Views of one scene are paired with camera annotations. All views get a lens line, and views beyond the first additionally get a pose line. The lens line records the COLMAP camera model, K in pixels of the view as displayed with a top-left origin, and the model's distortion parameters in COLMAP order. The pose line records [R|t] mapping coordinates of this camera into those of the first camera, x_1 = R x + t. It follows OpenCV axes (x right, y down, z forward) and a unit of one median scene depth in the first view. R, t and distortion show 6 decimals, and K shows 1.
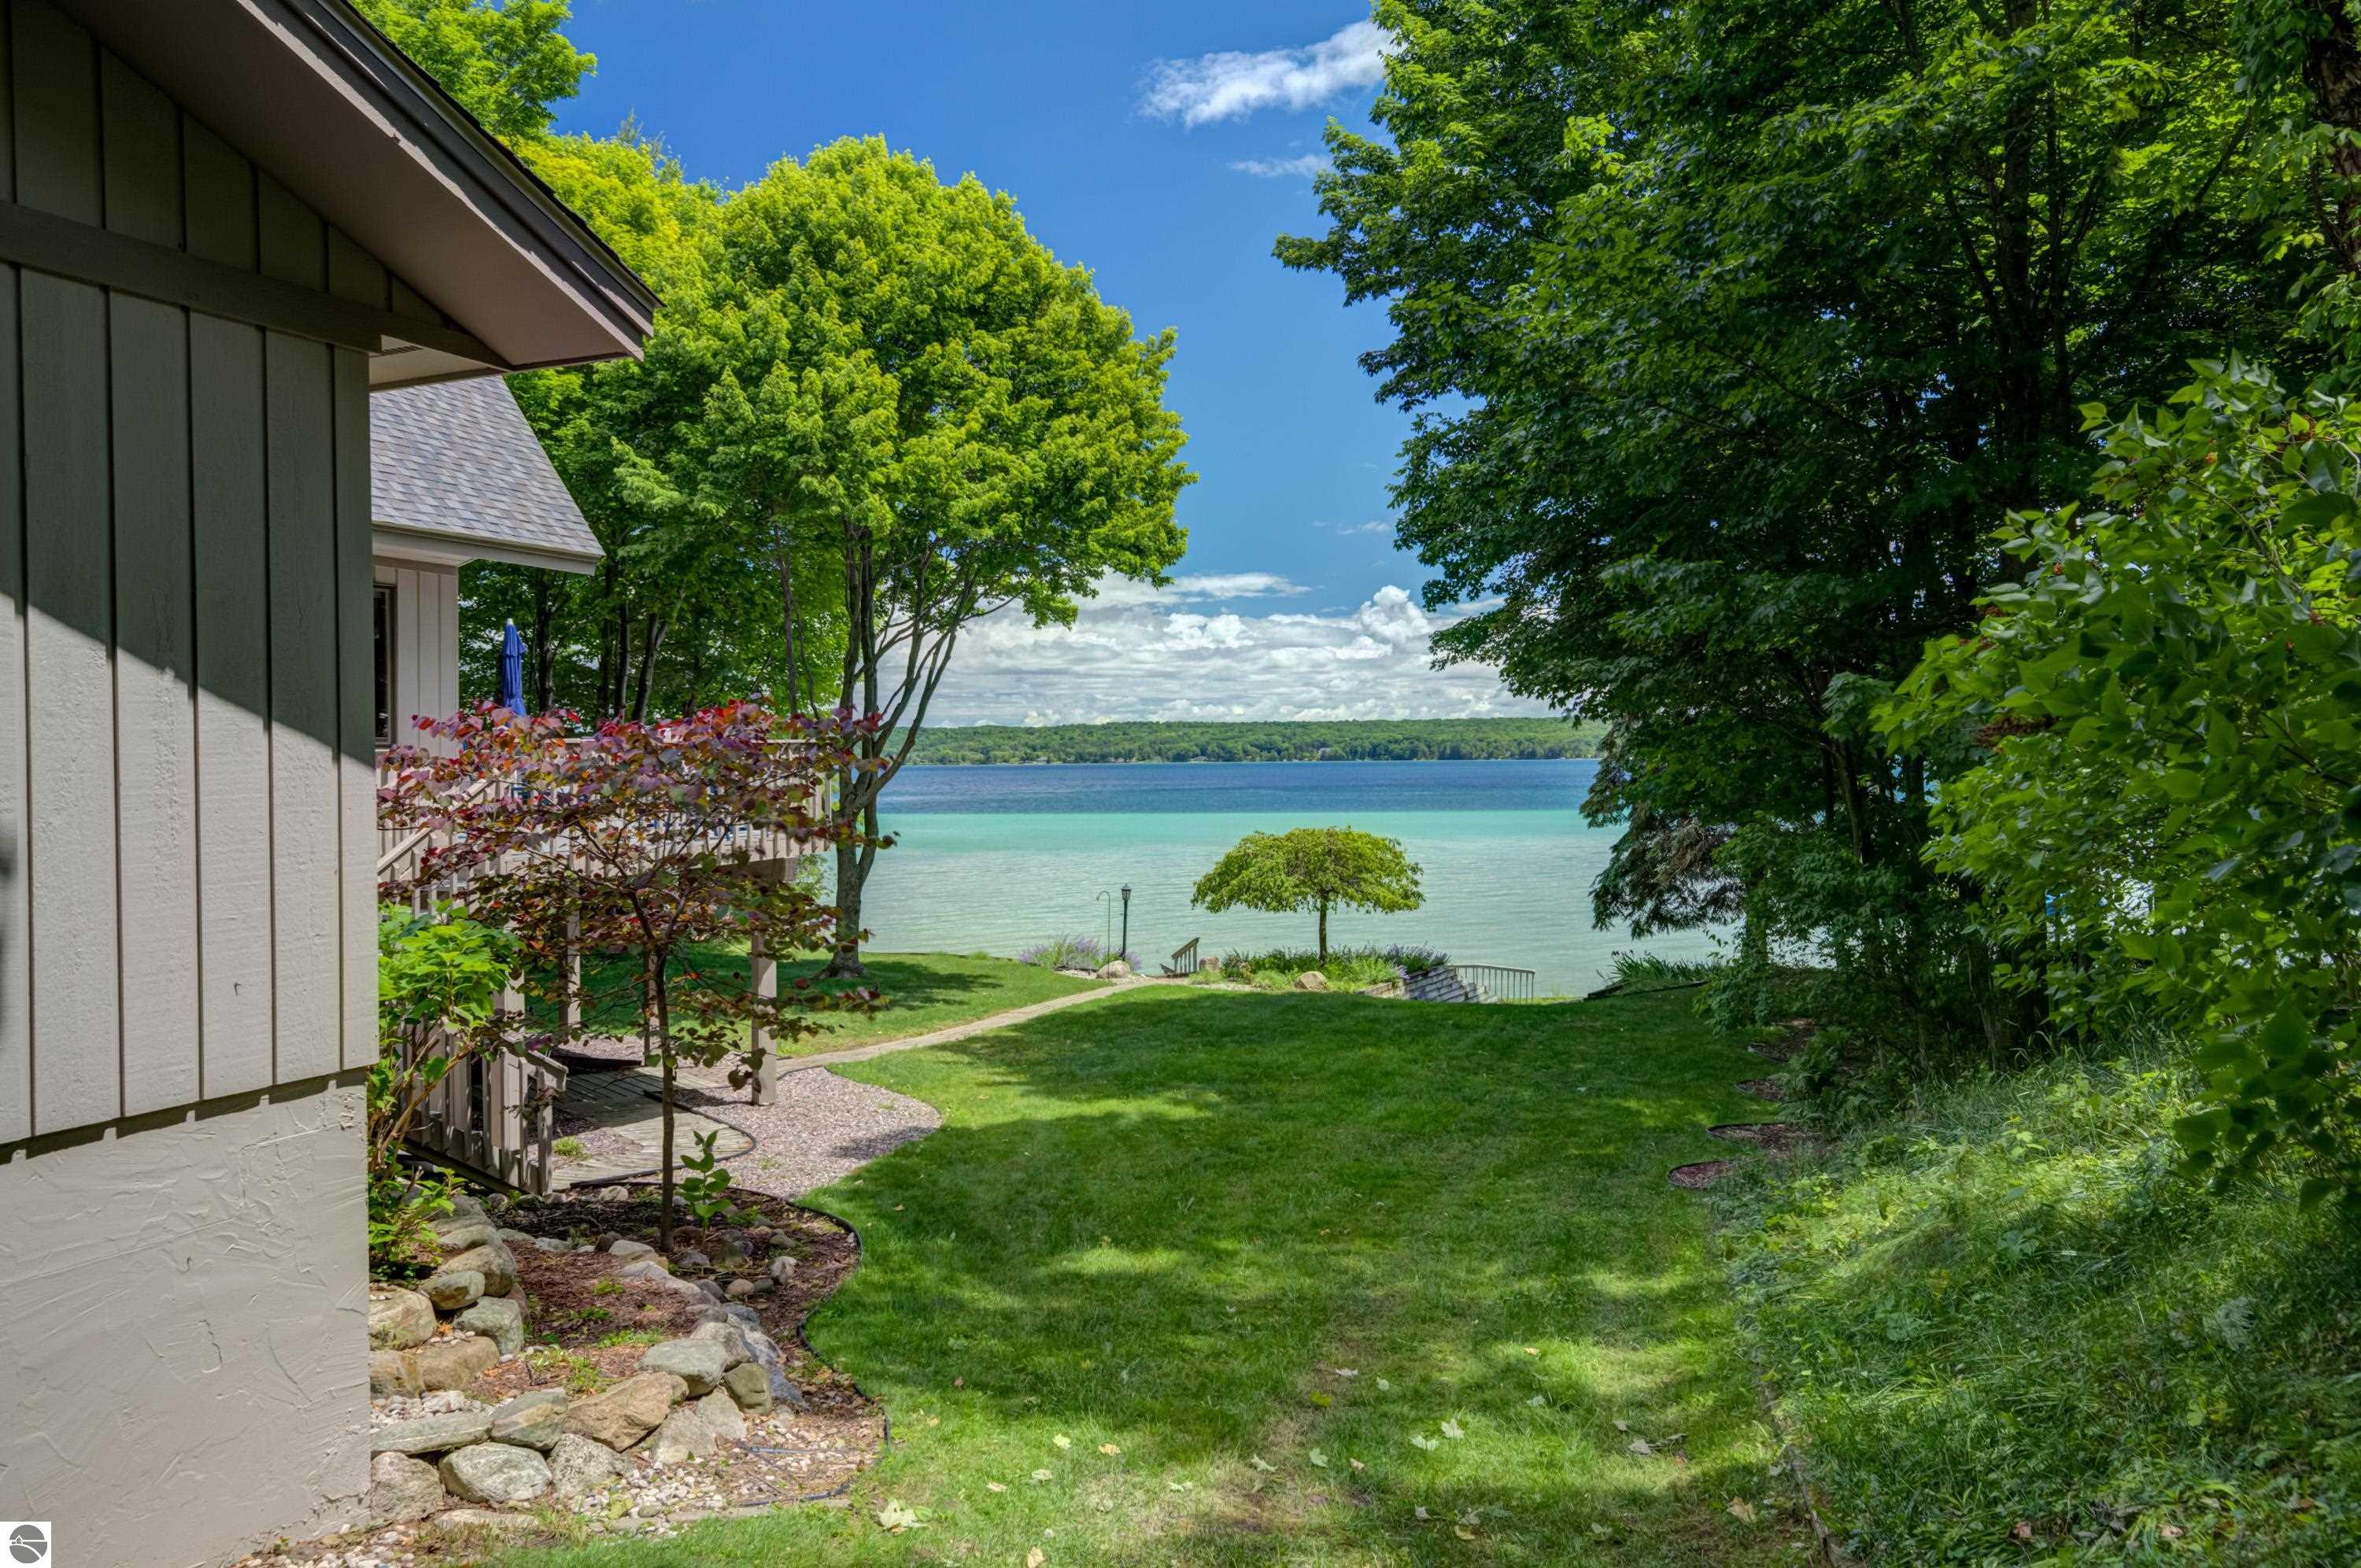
lens RADIAL K [[1573.5, 0, 1204.9], [0, 1573.5, 781.3], [0, 0, 1]] dist [0.029966, 0.001732]
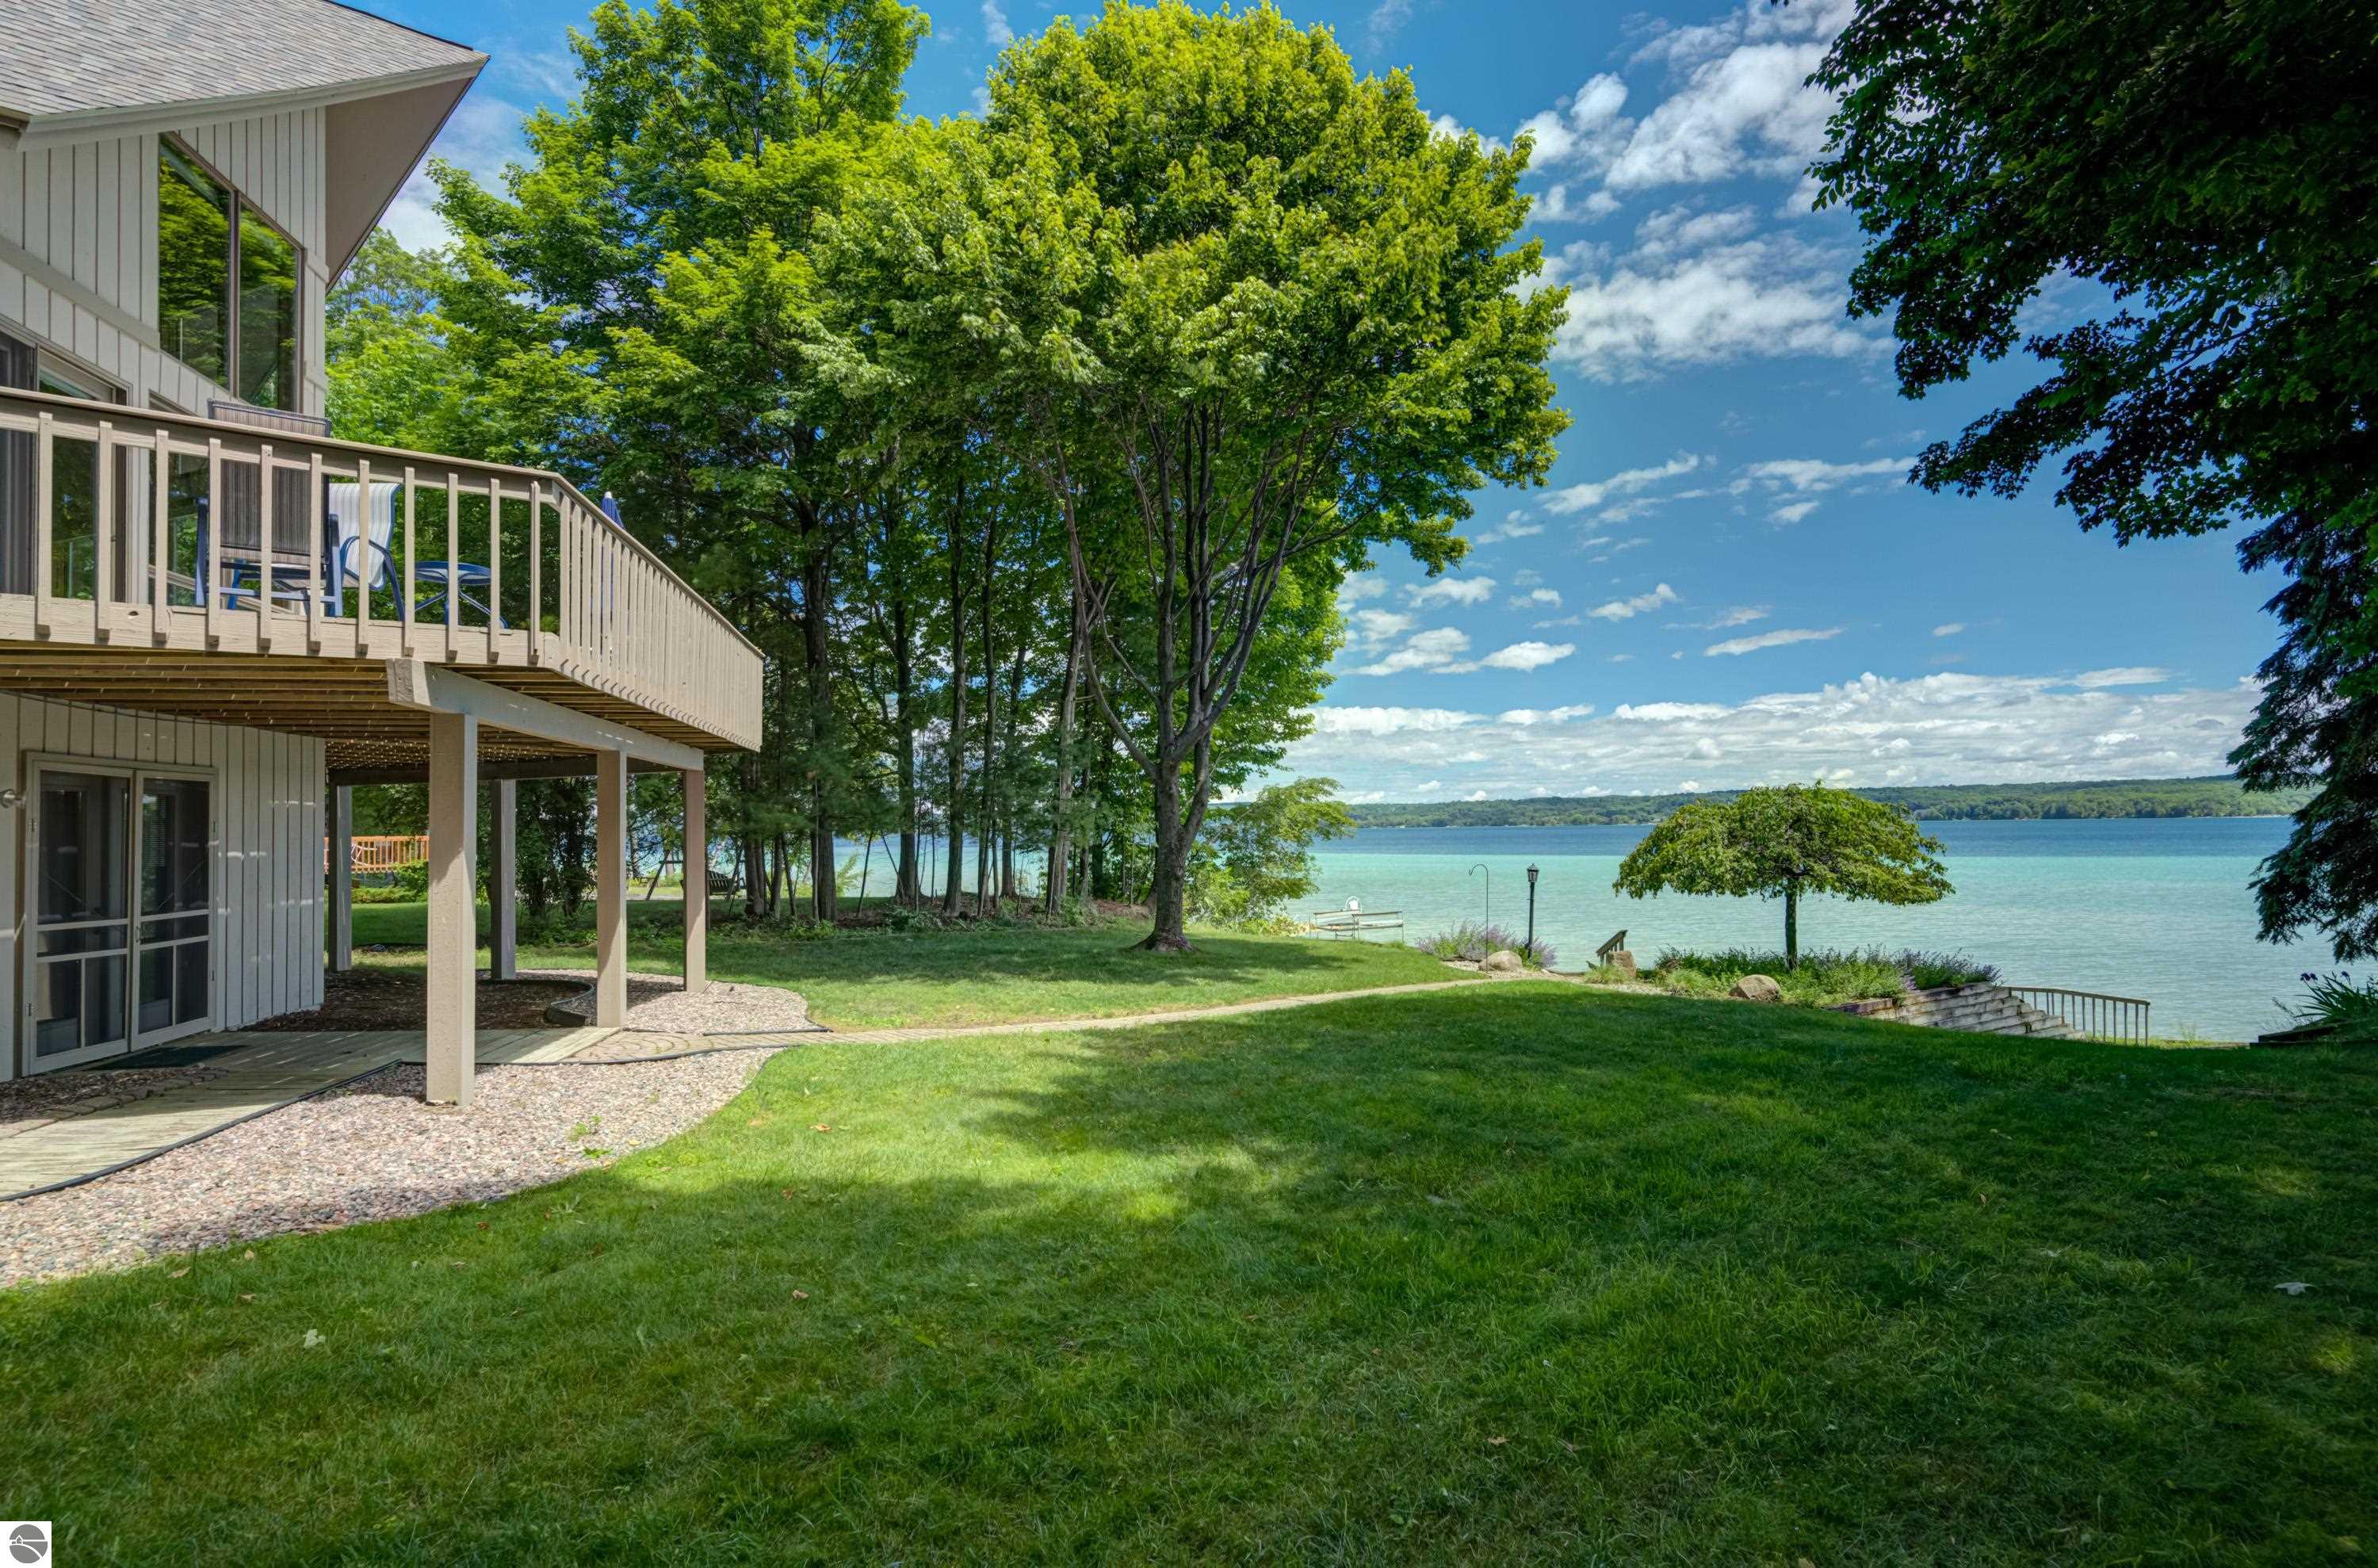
lens RADIAL K [[1146.5, 0, 1182.8], [0, 1146.5, 799.3], [0, 0, 1]] dist [0.003568, 0.000075]
pose [[0.879775, -0.014355, -0.475174, 0.079025], [-0.001822, 0.999435, -0.033567, 0.051643], [0.475387, 0.030397, 0.879252, 0.359053]]
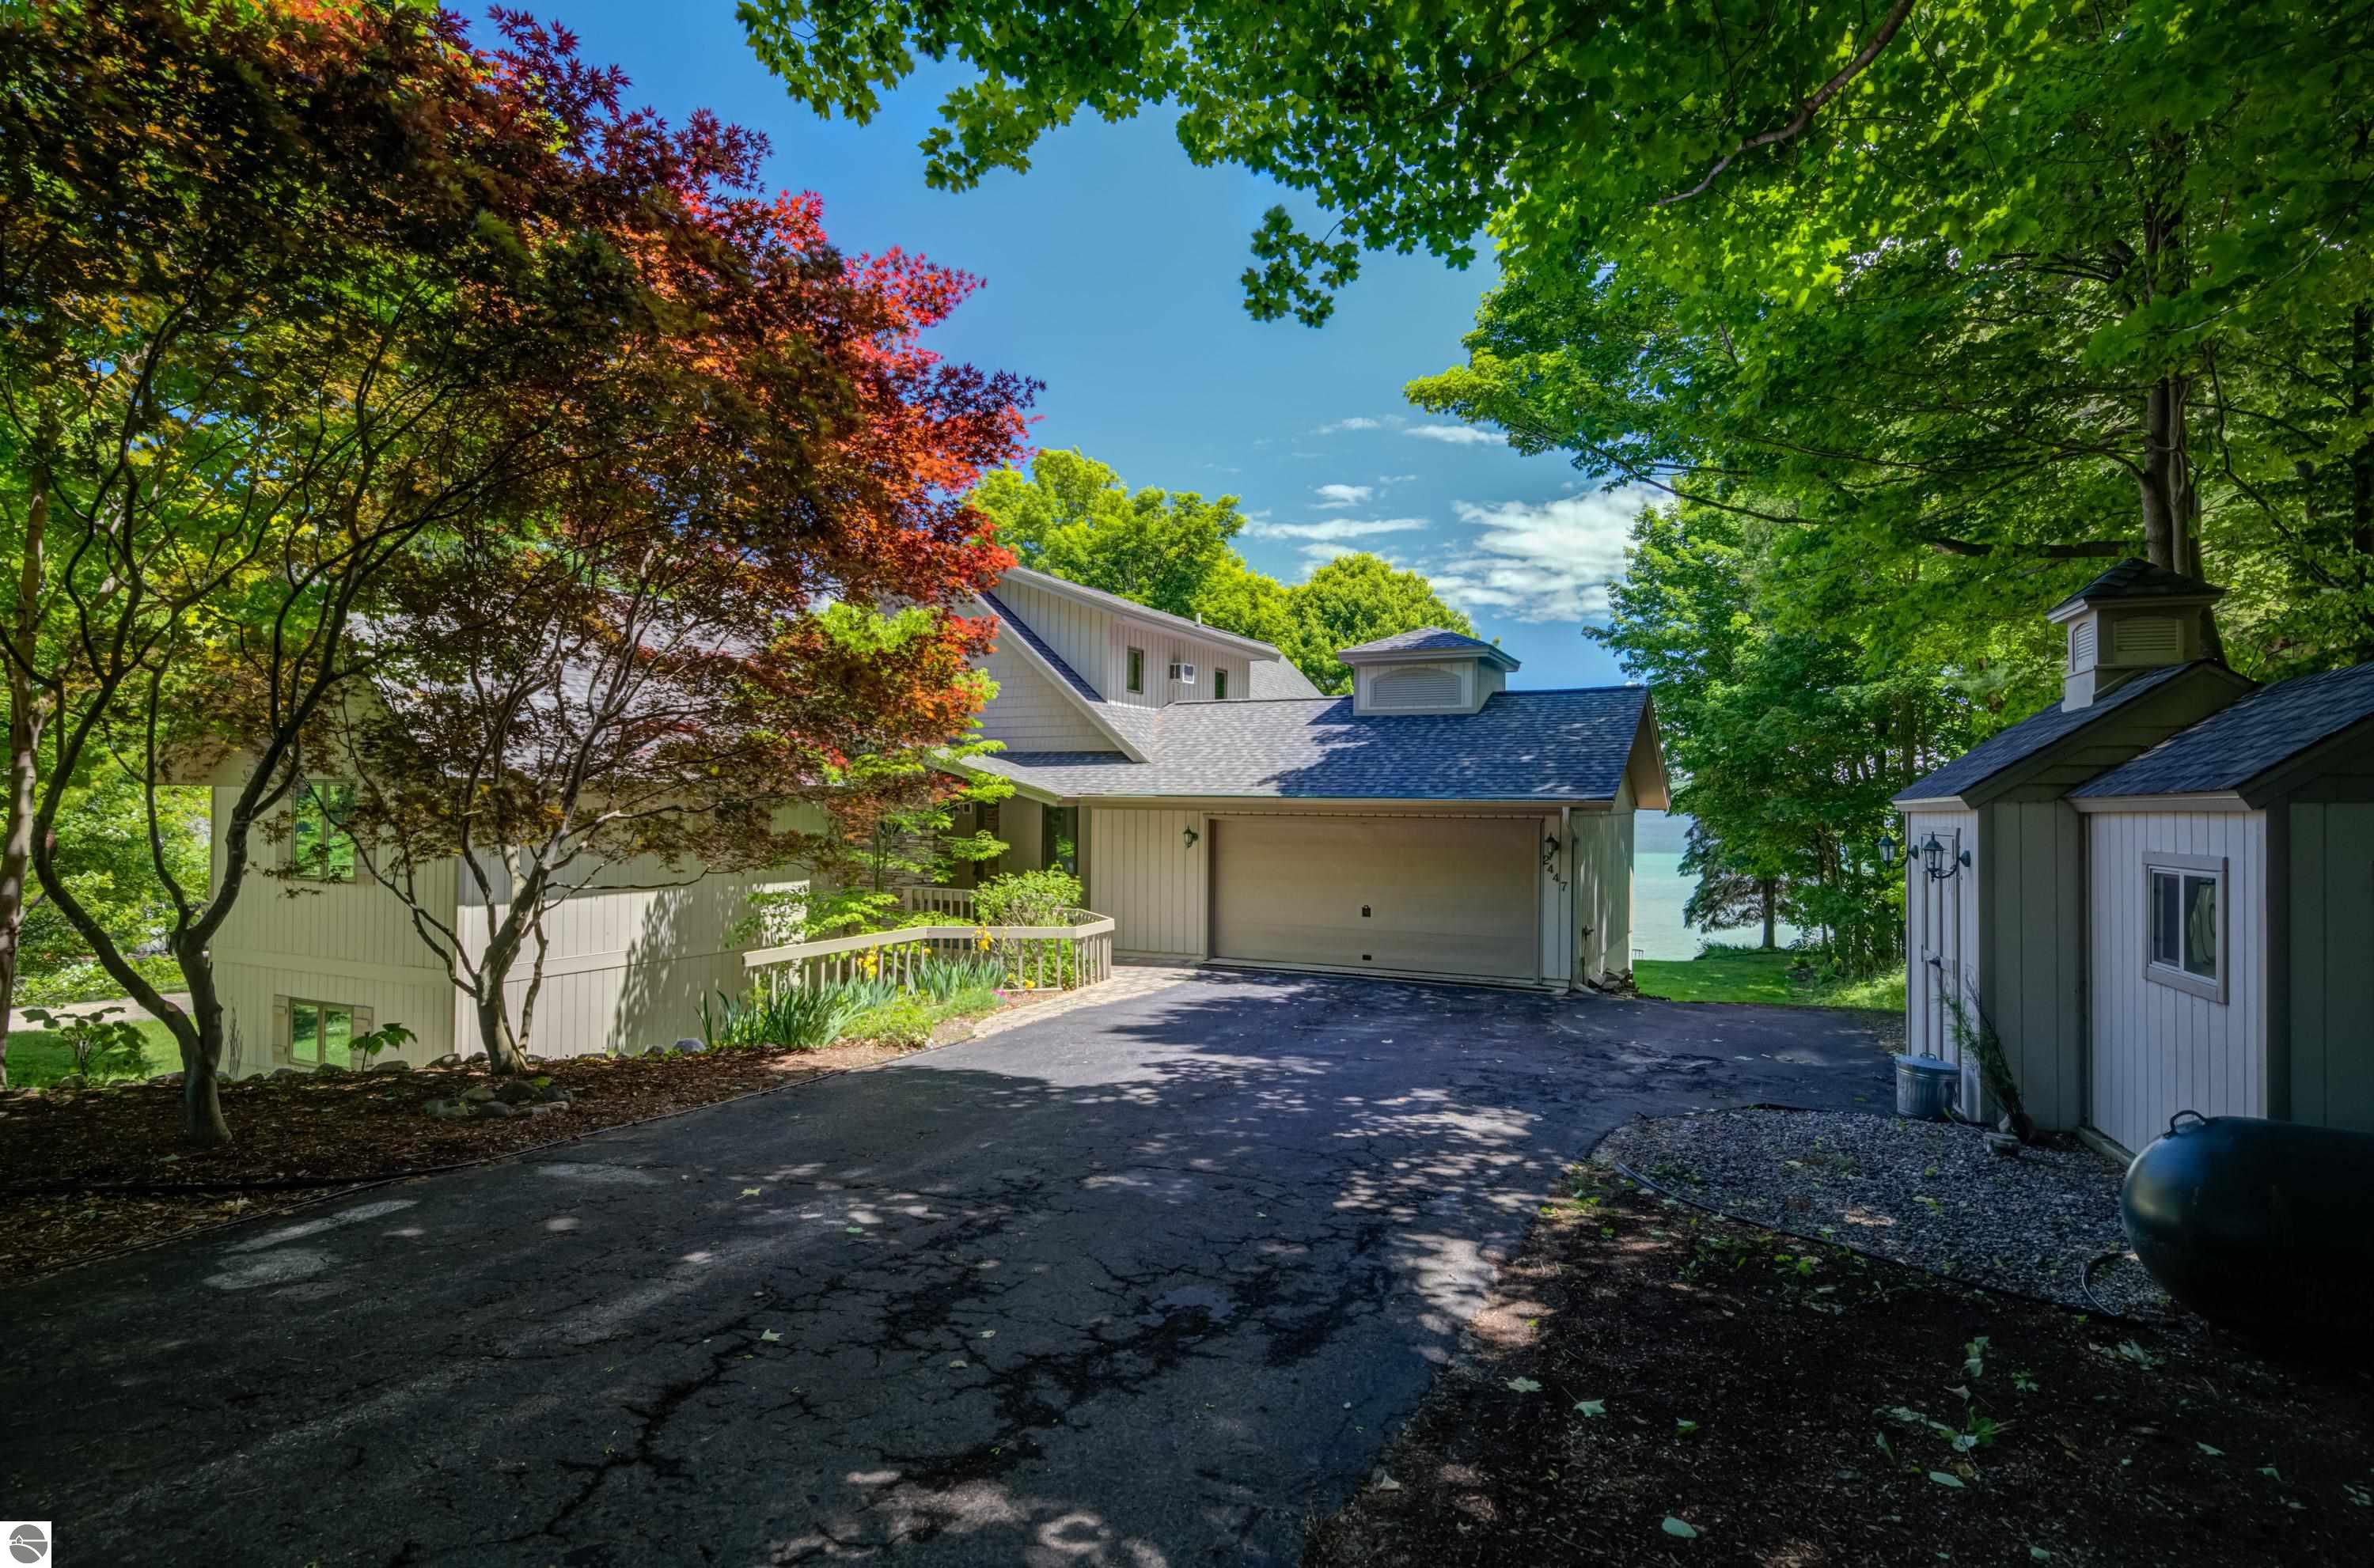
lens RADIAL K [[1251.9, 0, 1198.4], [0, 1251.9, 781.5], [0, 0, 1]] dist [0.003599, 0.006338]
pose [[0.999459, 0.016320, -0.028568, -0.323276], [-0.017200, 0.999376, -0.030845, -0.031632], [0.028047, 0.031320, 0.999116, -0.597577]]
